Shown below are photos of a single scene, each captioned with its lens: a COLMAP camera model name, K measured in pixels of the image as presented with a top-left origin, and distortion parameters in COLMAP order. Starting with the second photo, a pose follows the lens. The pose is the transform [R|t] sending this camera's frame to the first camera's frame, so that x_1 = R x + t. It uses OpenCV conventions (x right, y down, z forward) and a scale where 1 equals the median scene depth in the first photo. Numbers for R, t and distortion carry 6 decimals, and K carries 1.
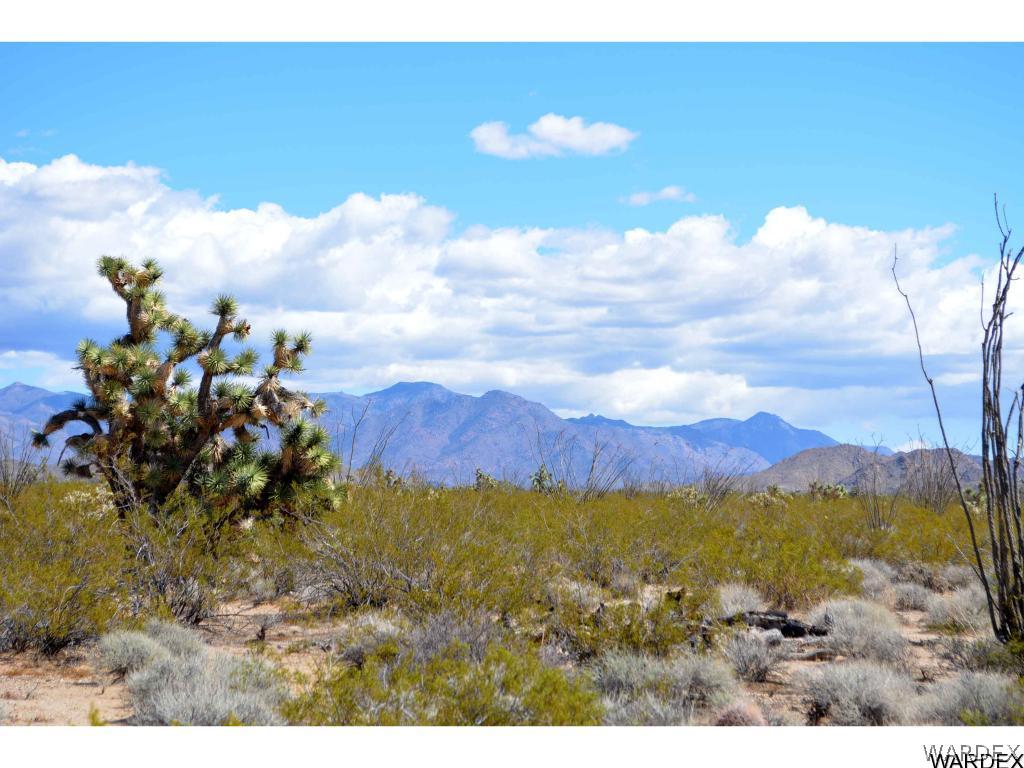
lens RADIAL K [[2458.9, 0, 519.0], [0, 2458.9, 377.9], [0, 0, 1]] dist [0.101928, 0.000000]
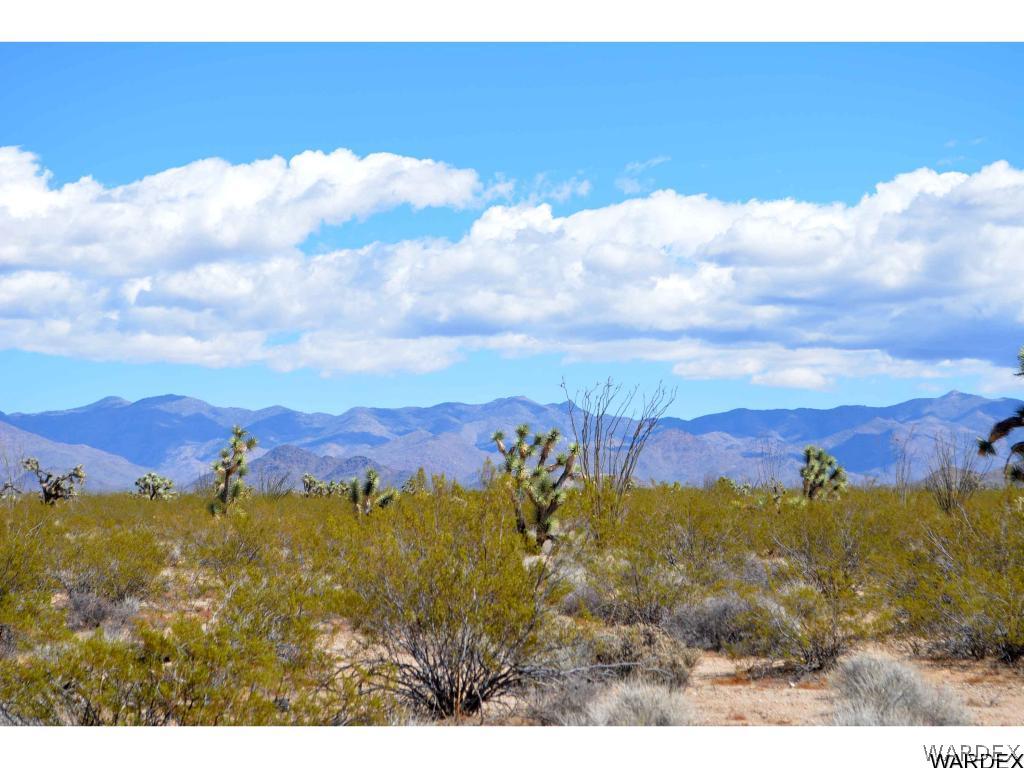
lens RADIAL K [[2458.9, 0, 513.9], [0, 2458.9, 385.0], [0, 0, 1]] dist [0.101928, 0.000000]
pose [[0.920004, -0.037996, -0.390064, 0.207525], [0.037858, 0.999251, -0.008045, 0.006145], [0.390077, -0.007366, 0.920753, 0.038677]]
